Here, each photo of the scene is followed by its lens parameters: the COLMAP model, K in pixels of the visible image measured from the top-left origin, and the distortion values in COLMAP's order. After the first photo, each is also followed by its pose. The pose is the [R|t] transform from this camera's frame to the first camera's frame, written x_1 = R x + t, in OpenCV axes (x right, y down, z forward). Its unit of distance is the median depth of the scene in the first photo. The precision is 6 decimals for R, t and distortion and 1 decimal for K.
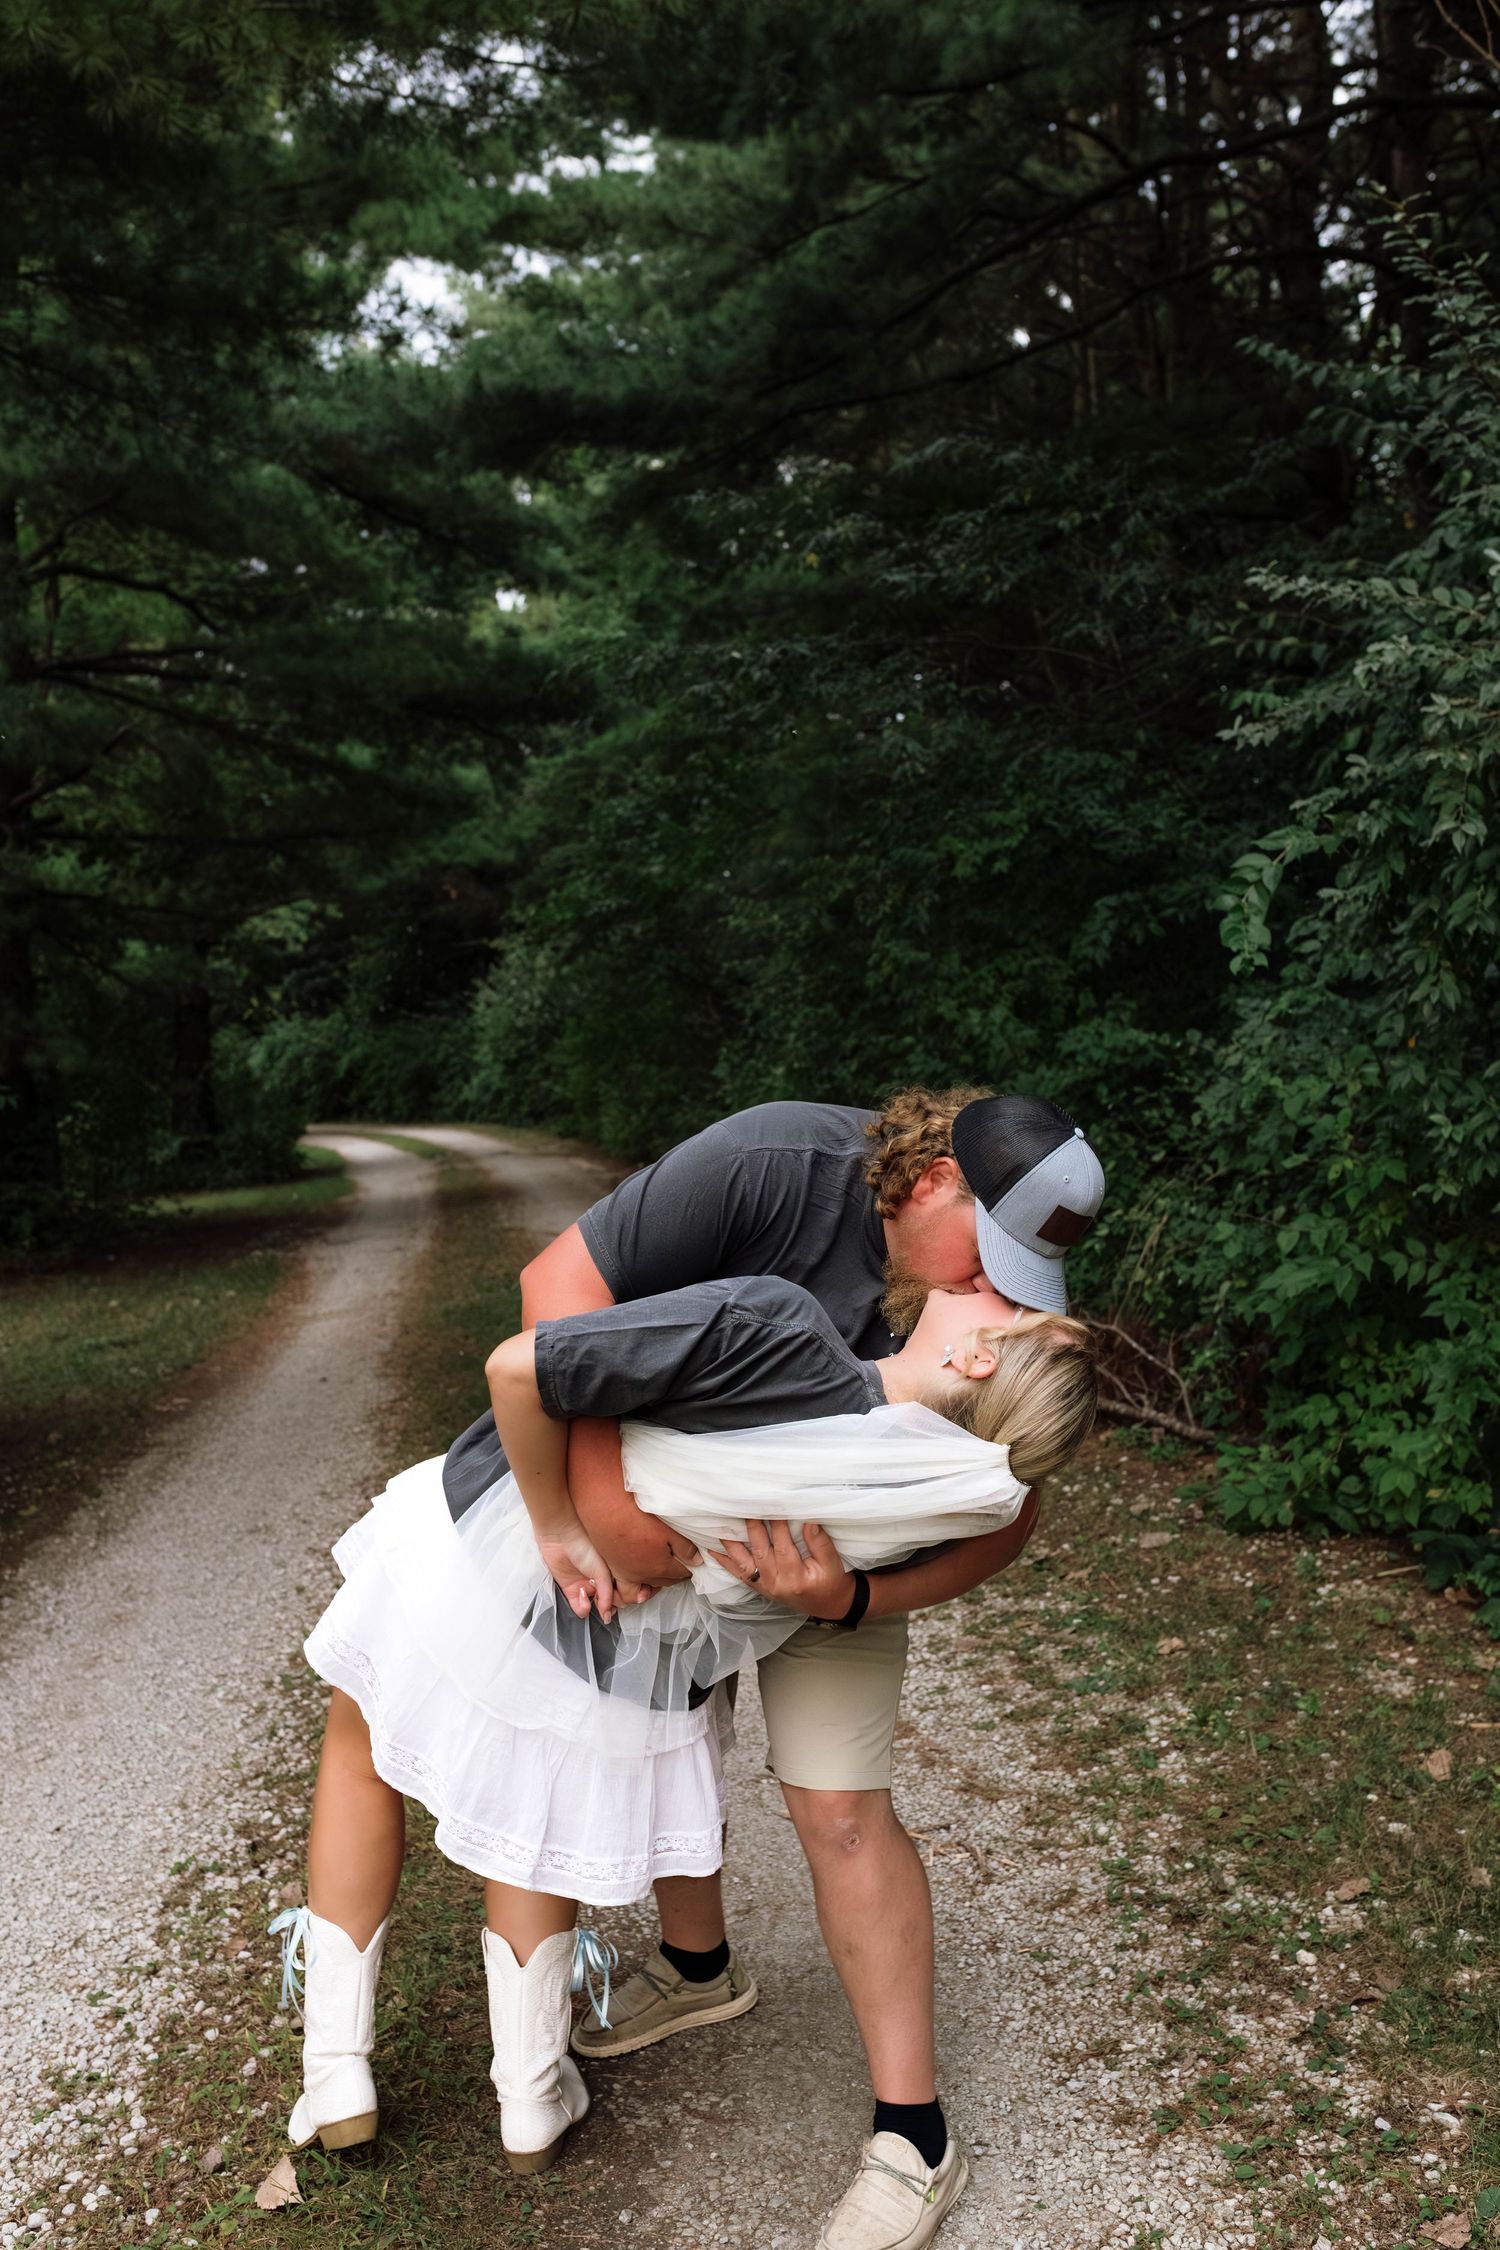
lens RADIAL K [[2198.9, 0, 769.5], [0, 2198.9, 1157.5], [0, 0, 1]] dist [0.010786, 0.000000]
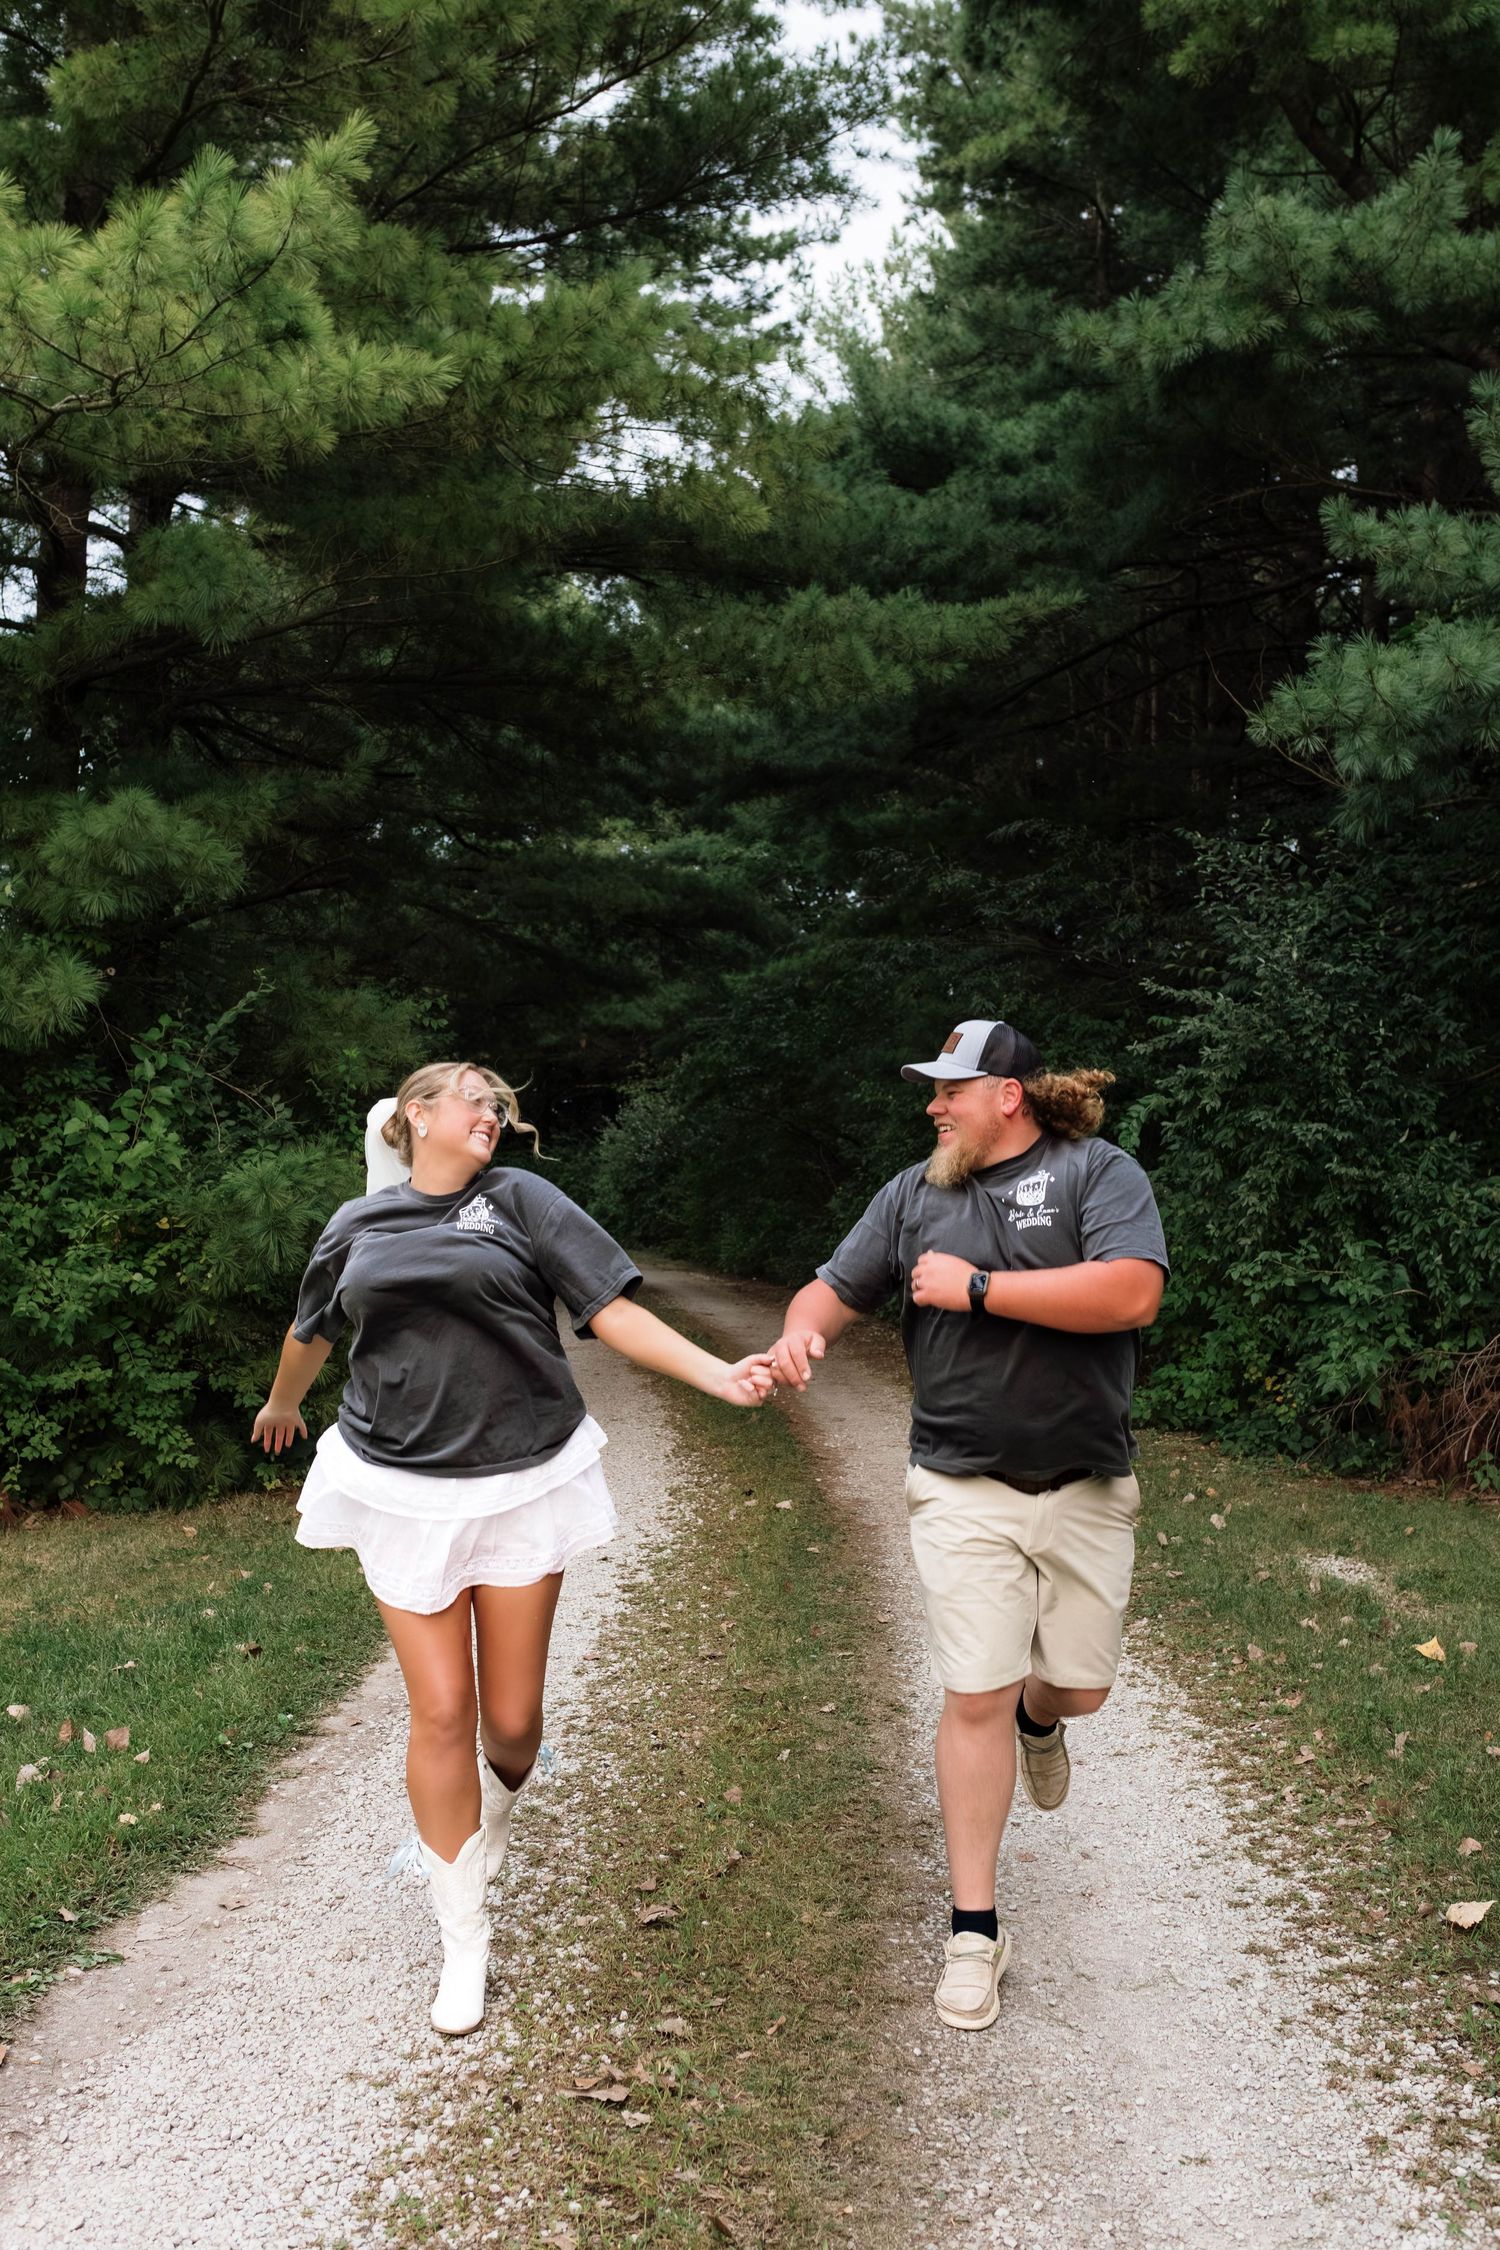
lens RADIAL K [[2198.9, 0, 746.4], [0, 2198.9, 1118.8], [0, 0, 1]] dist [0.010786, 0.000000]
pose [[0.996977, 0.065745, -0.041395, -0.045778], [-0.069035, 0.994084, -0.083847, 0.048945], [0.035638, 0.086451, 0.995618, -0.661201]]
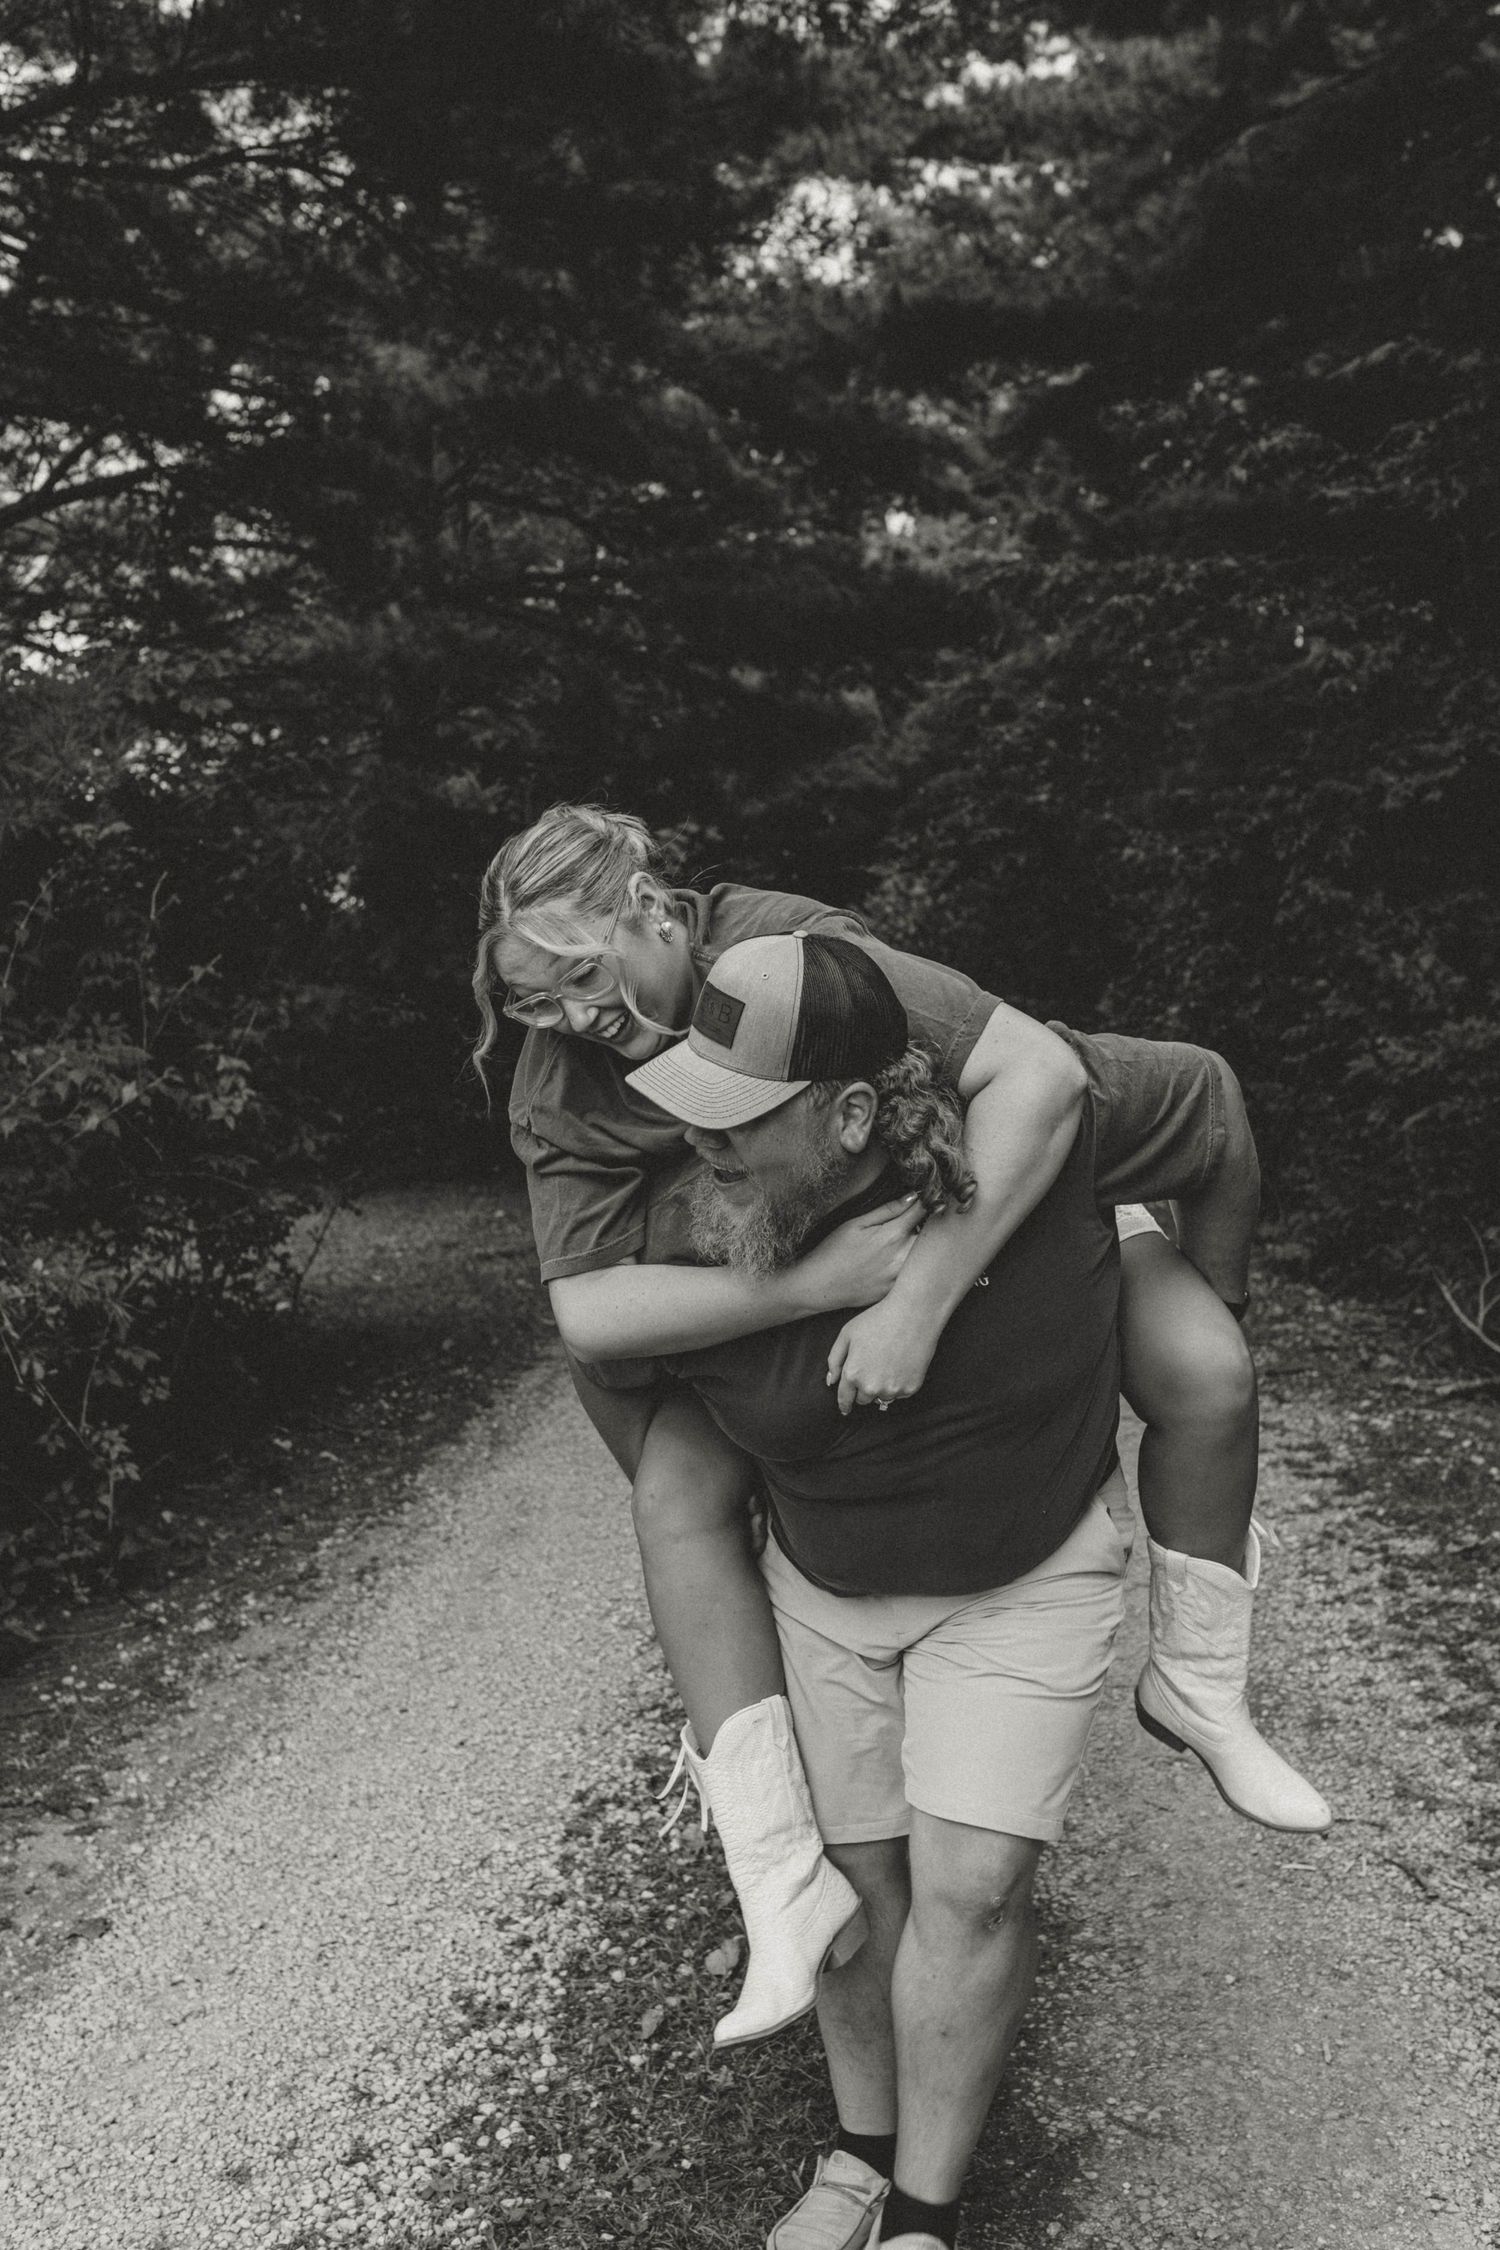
lens RADIAL K [[2198.9, 0, 737.5], [0, 2198.9, 1152.8], [0, 0, 1]] dist [0.010786, 0.000000]
pose [[0.983456, 0.045079, -0.175449, -0.015631], [-0.039678, 0.998628, 0.034171, -0.002645], [0.176749, -0.026645, 0.983895, 0.016438]]
